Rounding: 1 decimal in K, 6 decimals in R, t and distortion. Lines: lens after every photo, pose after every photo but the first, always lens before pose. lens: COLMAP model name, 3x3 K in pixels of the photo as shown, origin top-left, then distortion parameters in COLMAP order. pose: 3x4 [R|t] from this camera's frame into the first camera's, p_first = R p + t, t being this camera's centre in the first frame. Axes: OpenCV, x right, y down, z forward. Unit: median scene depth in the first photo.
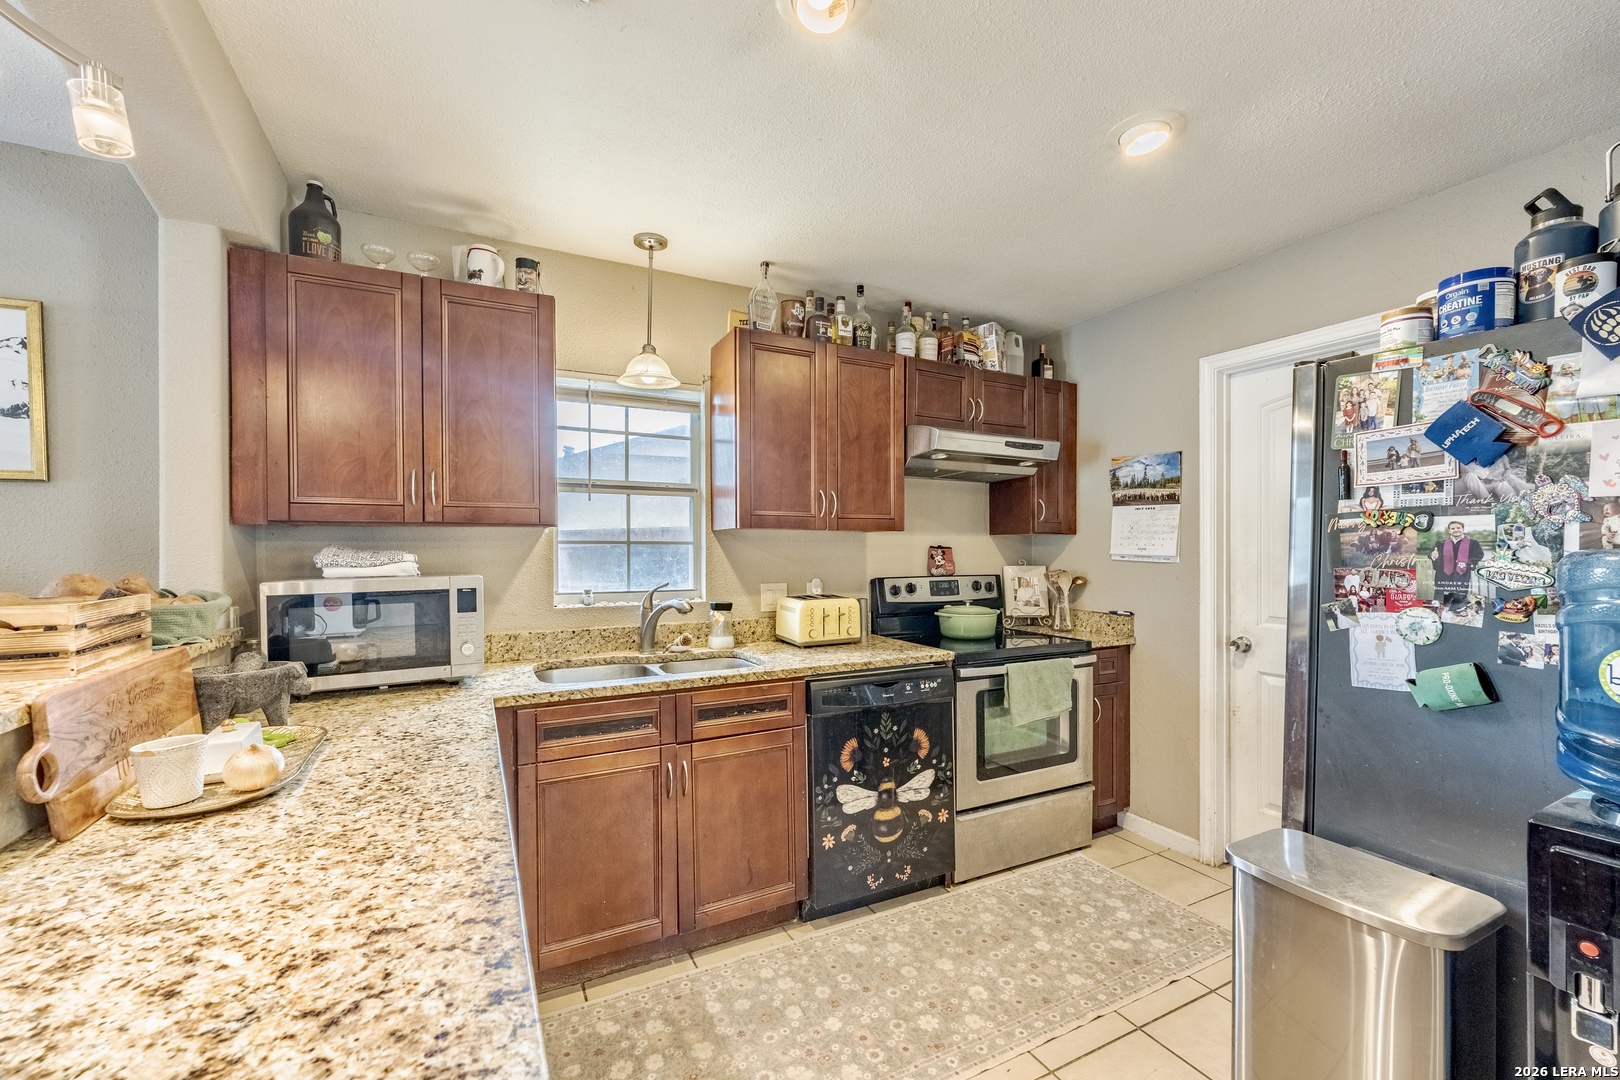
lens RADIAL K [[653.1, 0, 809.8], [0, 653.1, 549.2], [0, 0, 1]] dist [-0.001887, -0.000244]
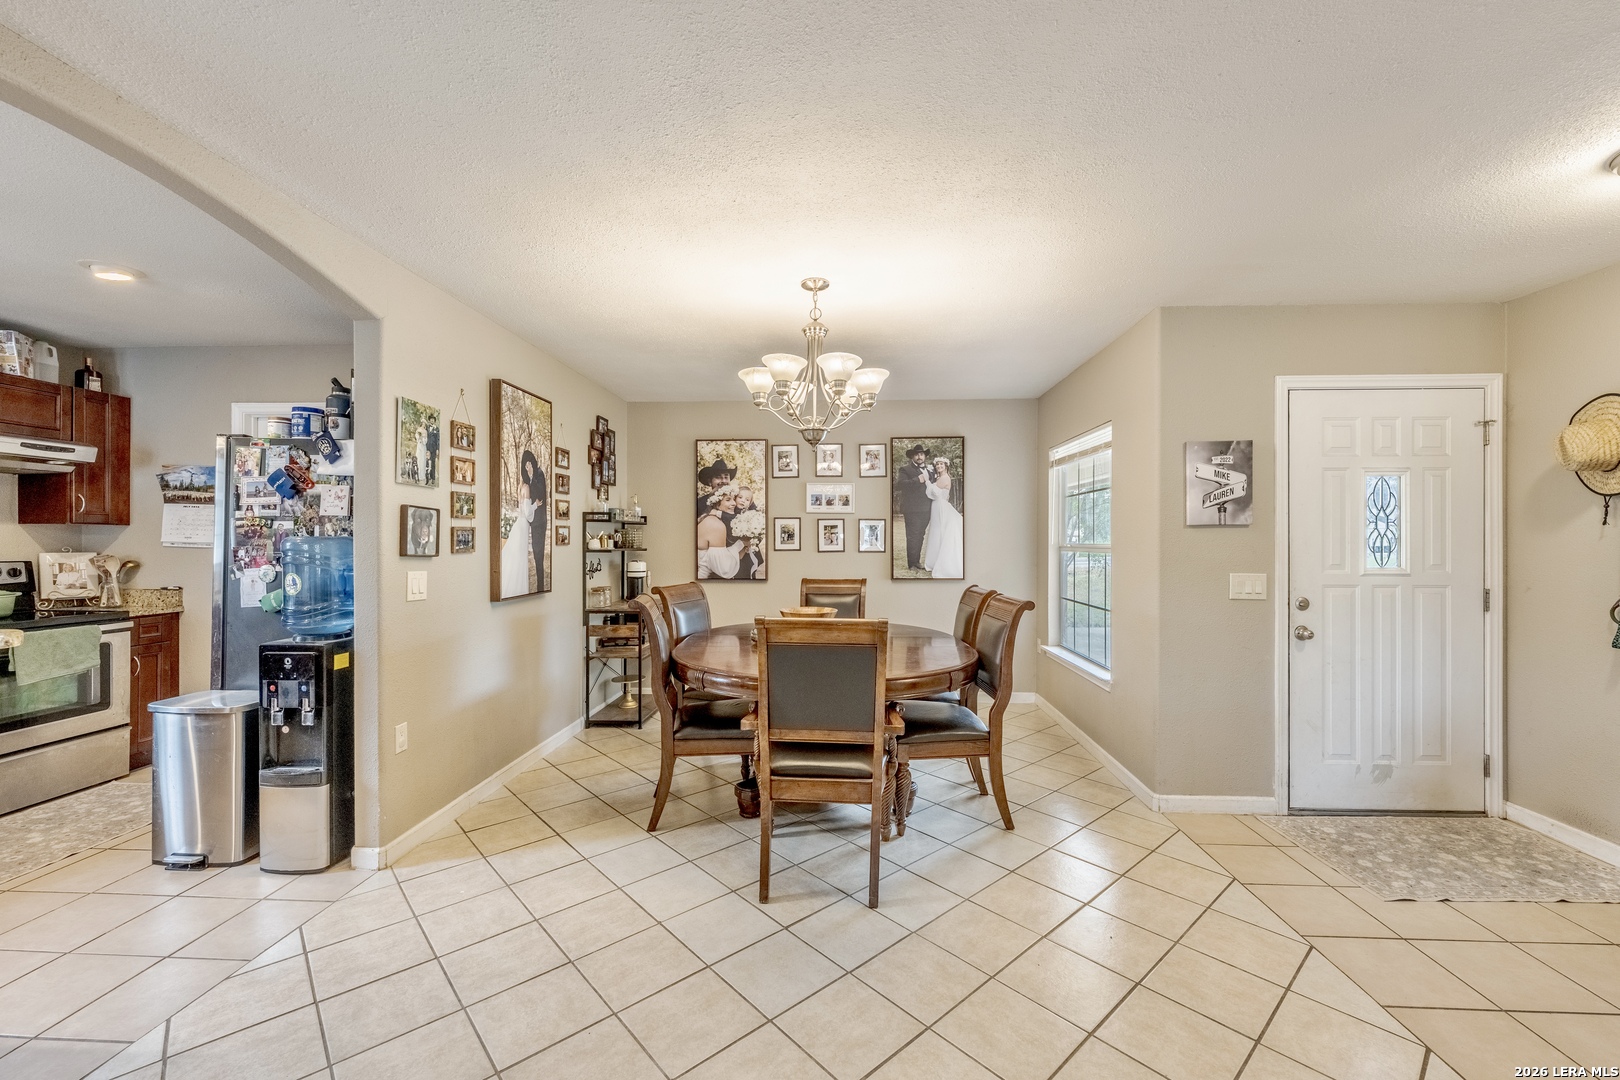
lens RADIAL K [[653.1, 0, 818.4], [0, 653.1, 539.1], [0, 0, 1]] dist [-0.001887, -0.000244]
pose [[0.492157, 0.002618, 0.870503, -0.005470], [-0.000096, 0.999996, -0.002953, 0.006702], [-0.870507, 0.001370, 0.492155, -0.755299]]
